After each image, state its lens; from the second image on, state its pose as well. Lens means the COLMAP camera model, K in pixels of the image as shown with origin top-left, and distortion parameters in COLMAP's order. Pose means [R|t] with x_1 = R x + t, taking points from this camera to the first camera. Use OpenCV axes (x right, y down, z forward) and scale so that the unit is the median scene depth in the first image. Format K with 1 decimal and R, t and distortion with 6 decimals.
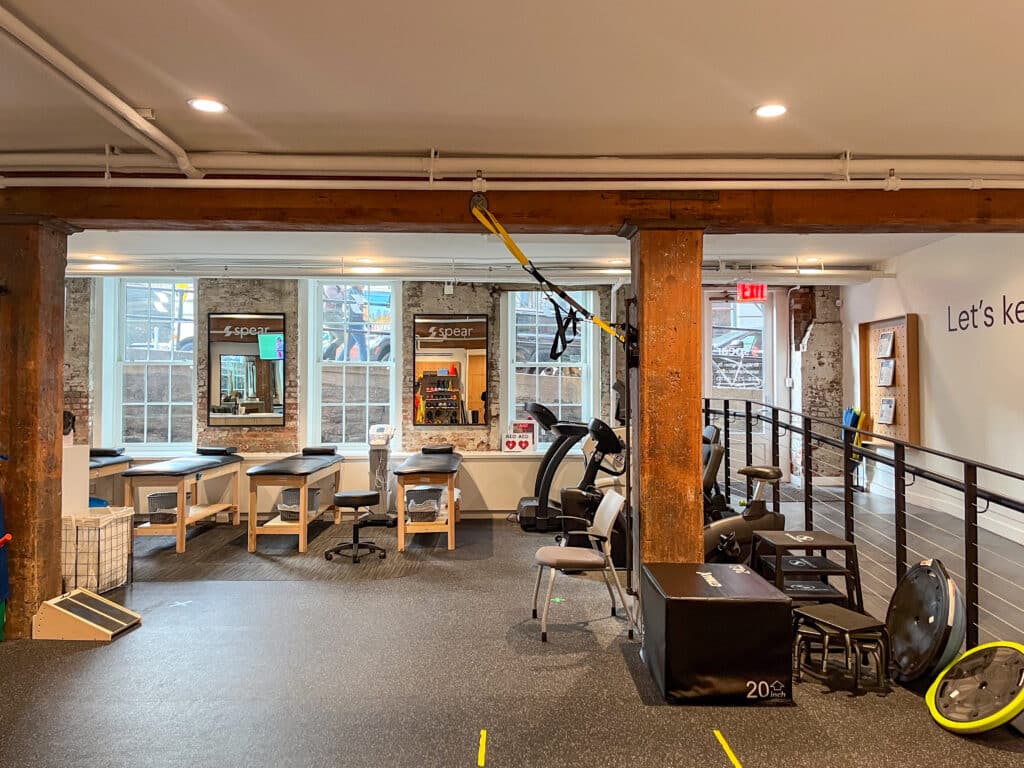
lens RADIAL K [[868.2, 0, 509.7], [0, 868.2, 372.3], [0, 0, 1]] dist [0.074421, -0.068532]
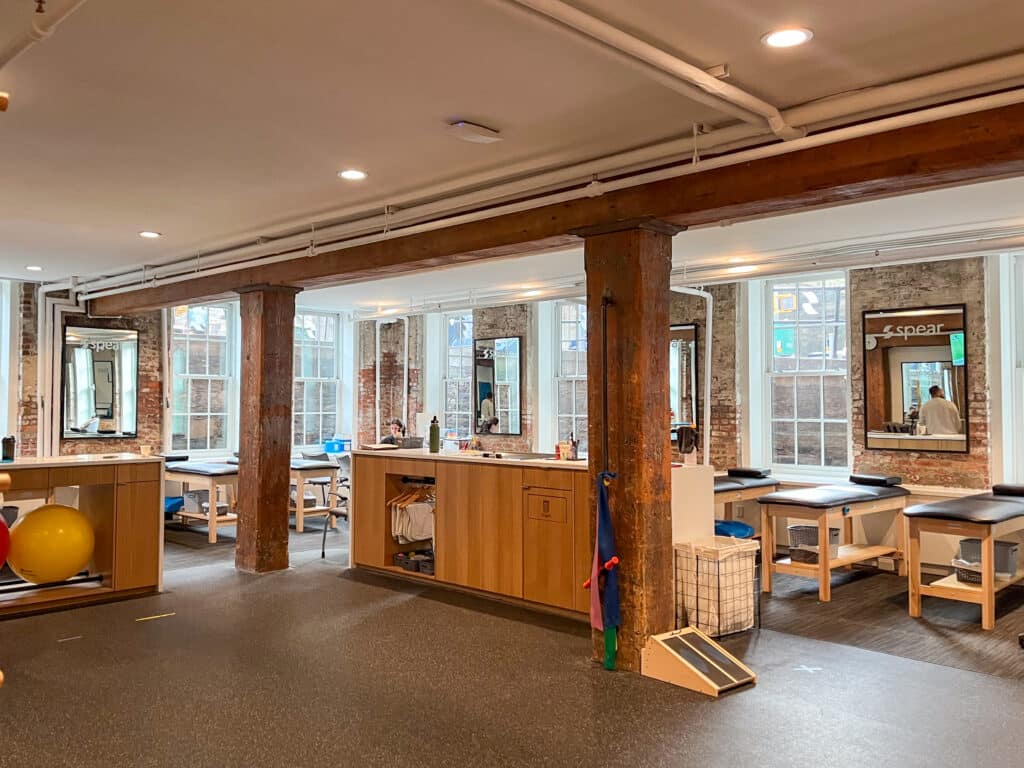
lens RADIAL K [[868.2, 0, 509.7], [0, 868.2, 372.3], [0, 0, 1]] dist [0.074421, -0.068532]
pose [[0.678946, -0.023291, -0.733819, 0.037293], [0.014036, 0.999726, -0.018744, 0.000431], [0.734054, 0.002426, 0.679087, 0.214707]]
